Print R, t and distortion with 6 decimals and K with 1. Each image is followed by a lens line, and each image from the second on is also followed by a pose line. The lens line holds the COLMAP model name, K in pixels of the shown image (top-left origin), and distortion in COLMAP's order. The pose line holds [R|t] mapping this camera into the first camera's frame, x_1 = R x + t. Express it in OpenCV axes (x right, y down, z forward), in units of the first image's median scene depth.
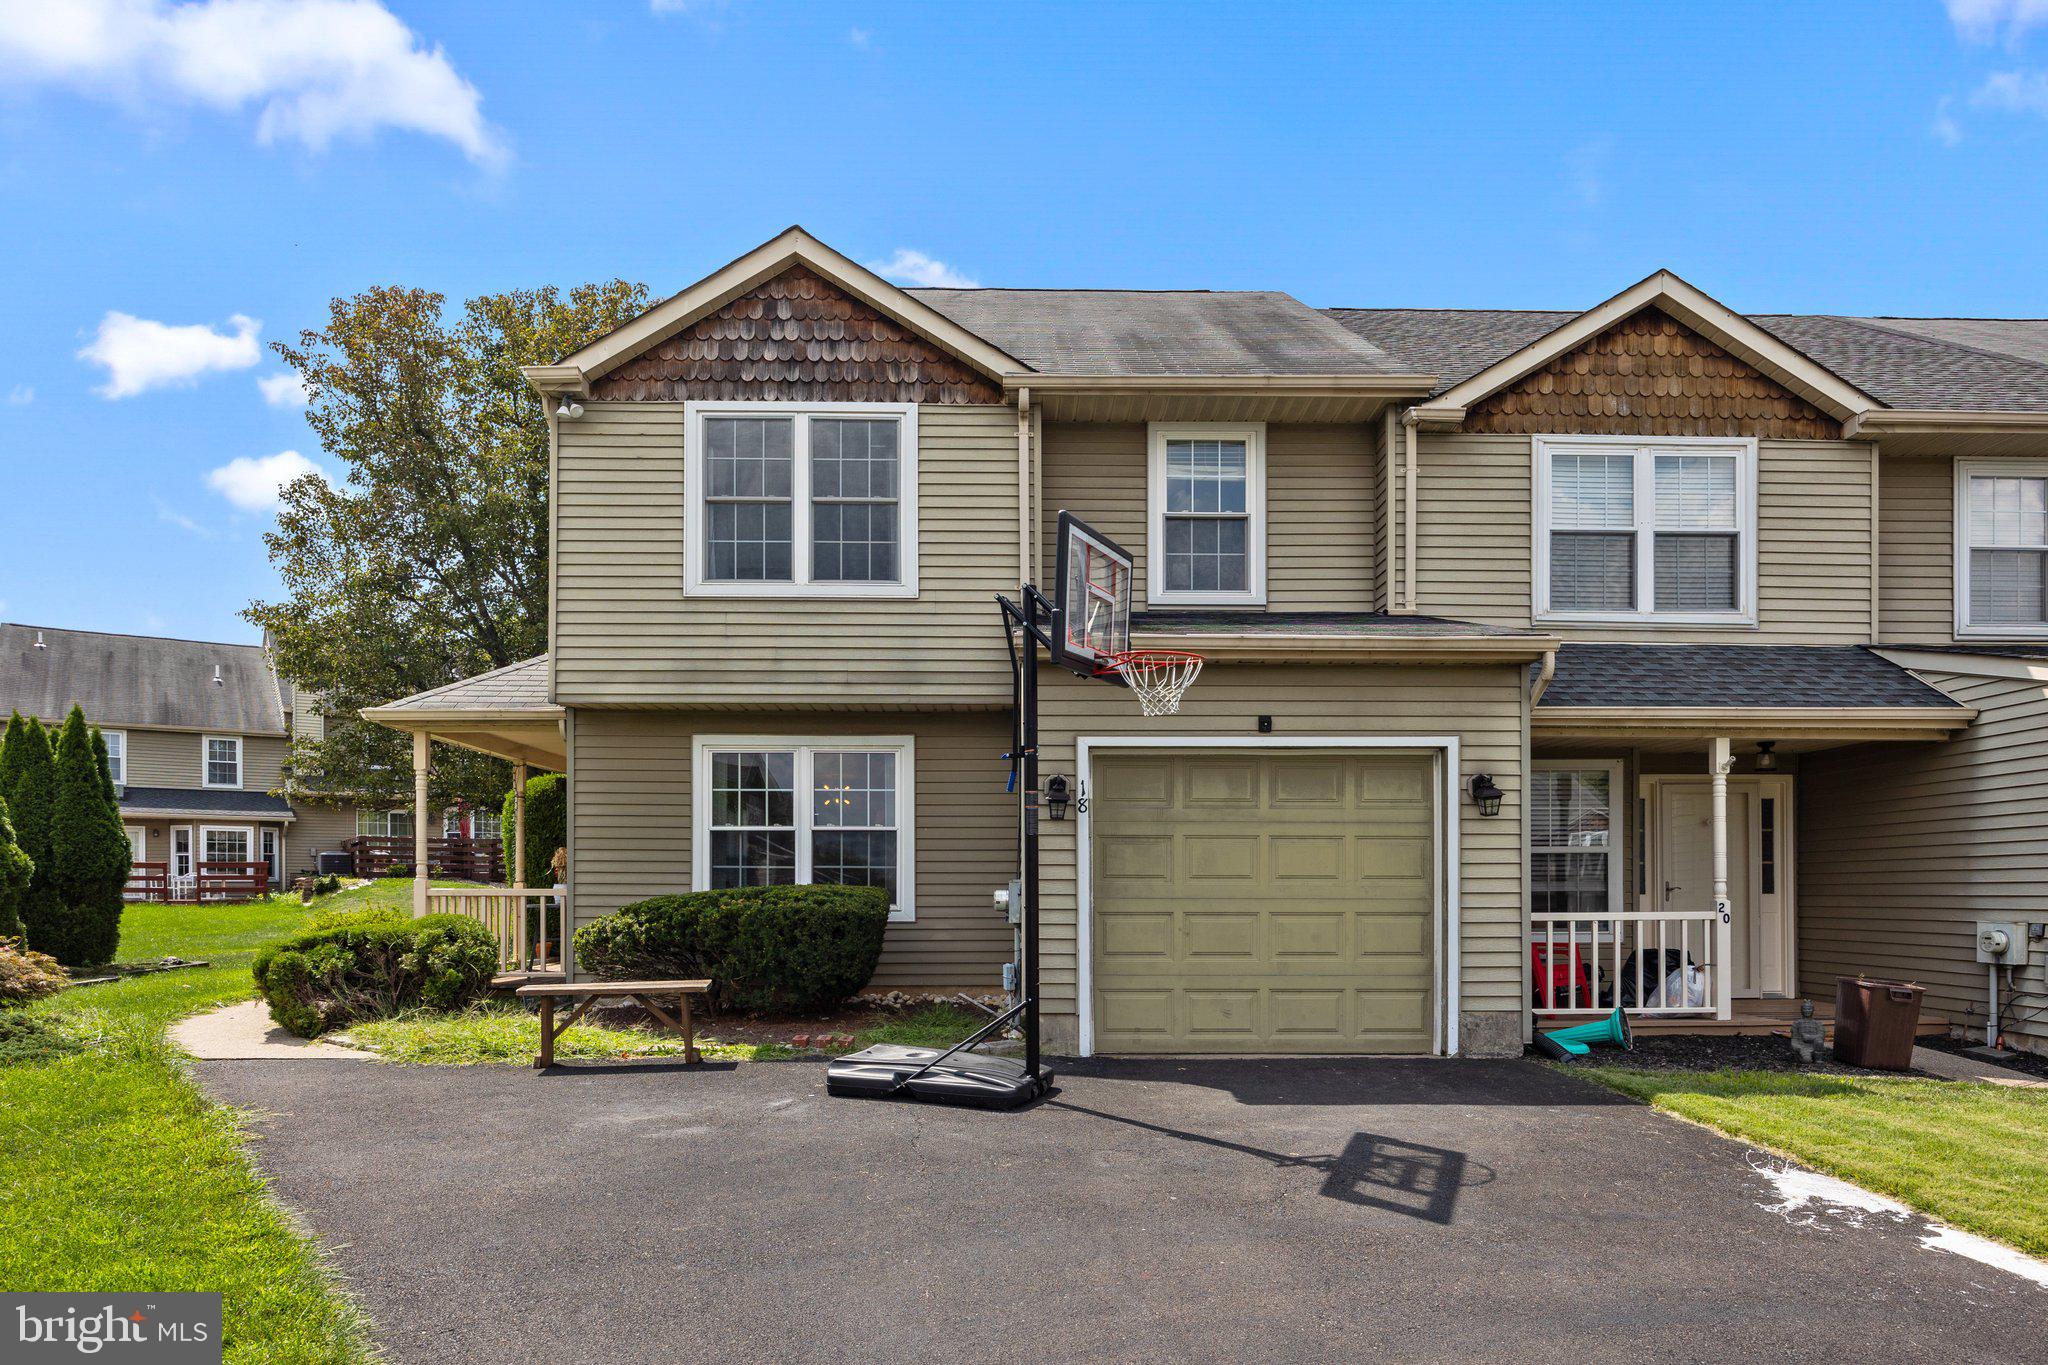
lens RADIAL K [[1239.2, 0, 982.8], [0, 1239.2, 898.4], [0, 0, 1]] dist [-0.007154, 0.003068]
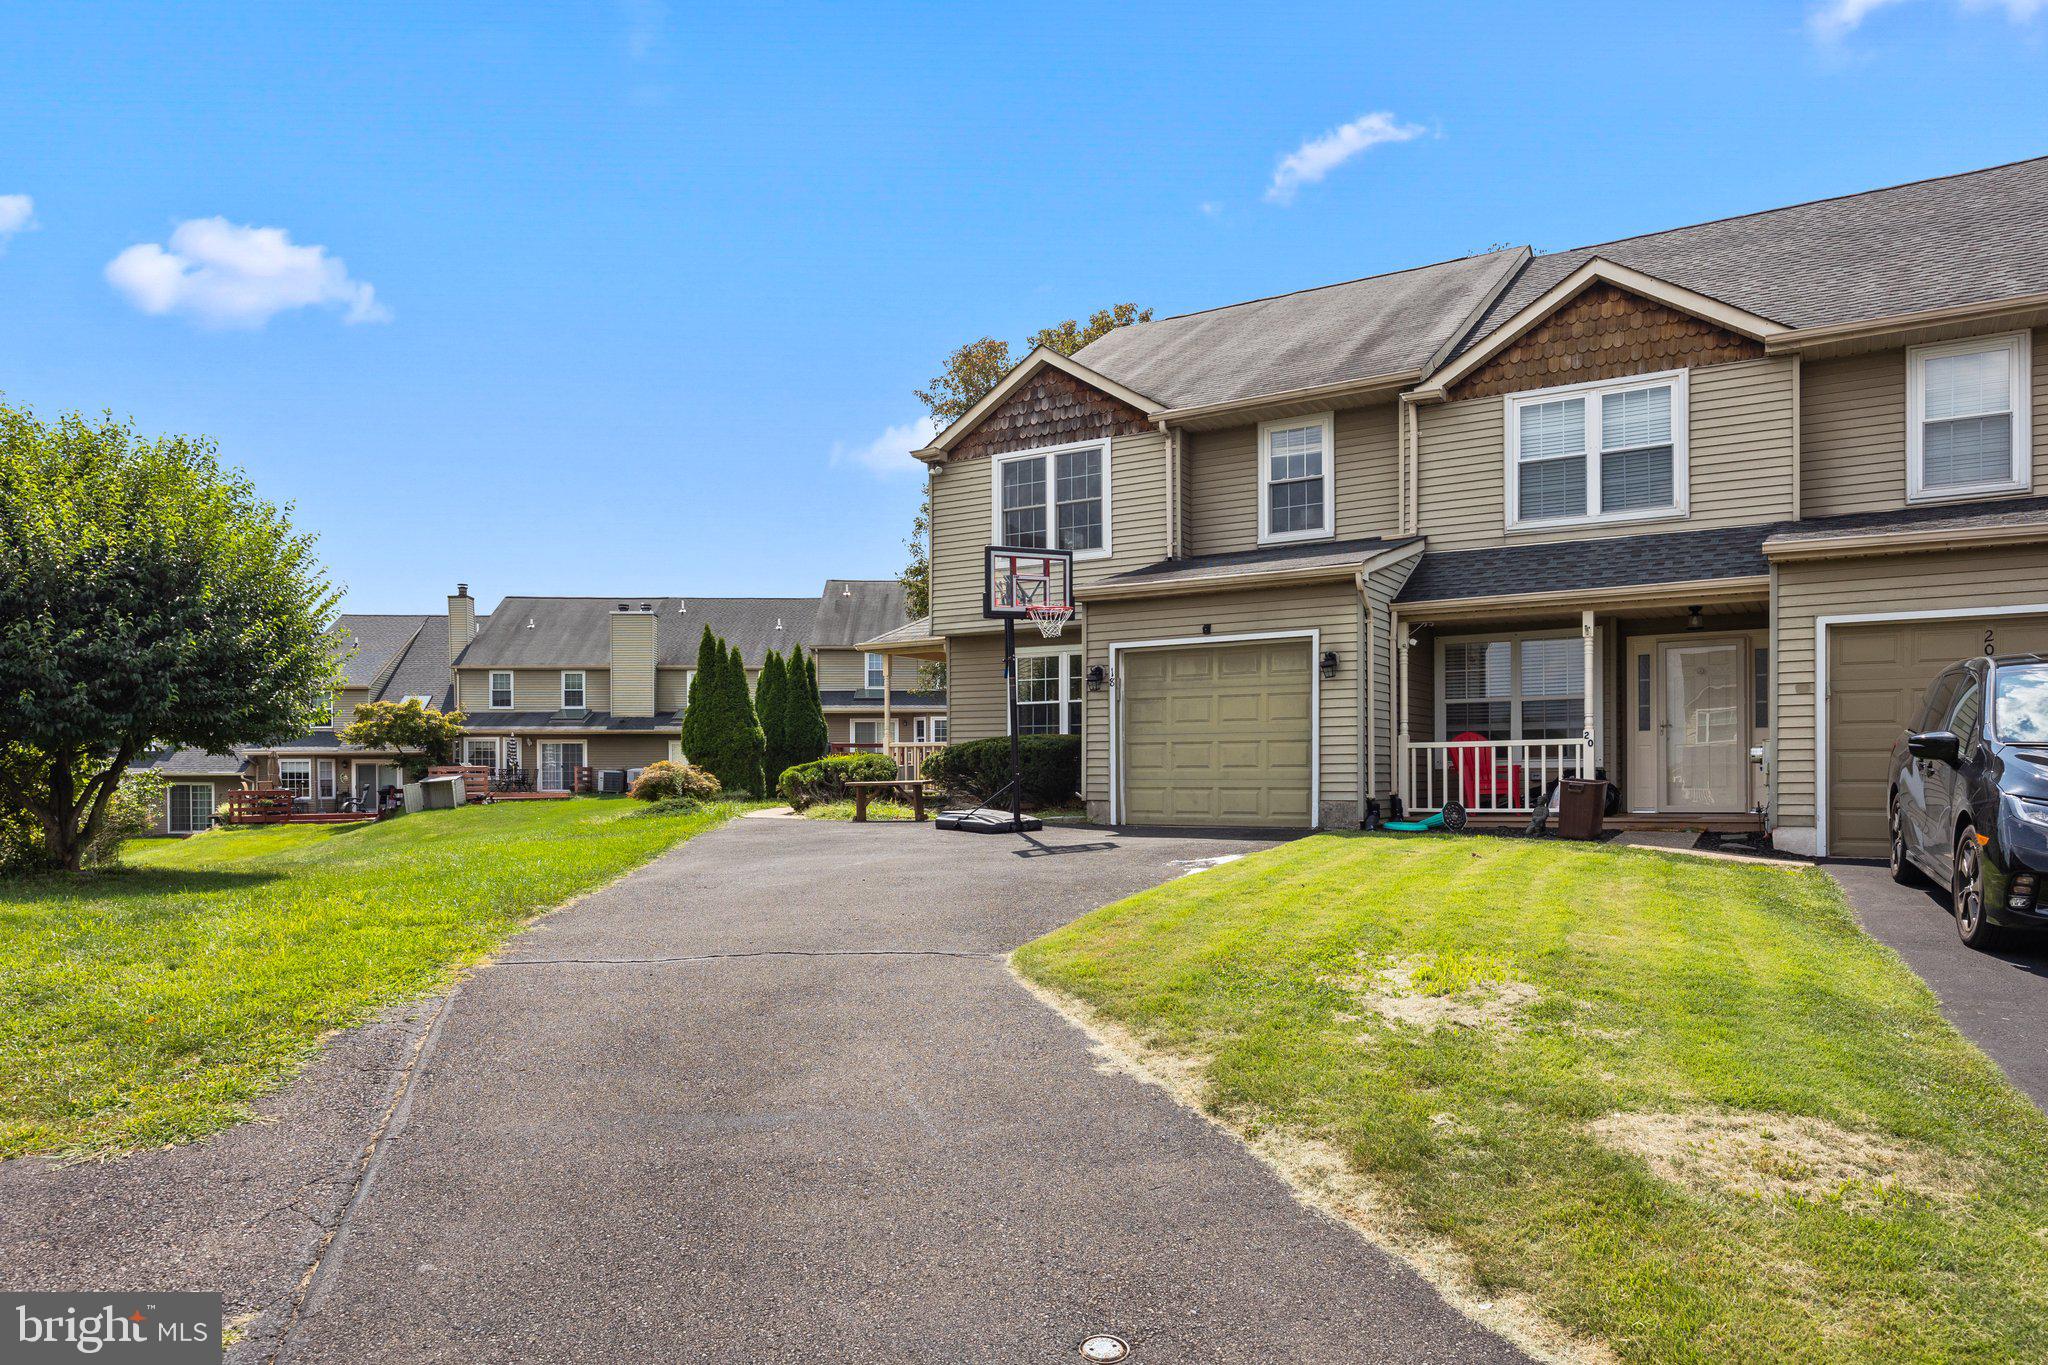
lens RADIAL K [[1305.6, 0, 1059.4], [0, 1305.6, 793.5], [0, 0, 1]] dist [0.004867, -0.002895]
pose [[0.848747, 0.001892, -0.528797, 0.796170], [0.001184, 0.999984, 0.005478, 0.058116], [0.528799, -0.005275, 0.848731, -0.492276]]
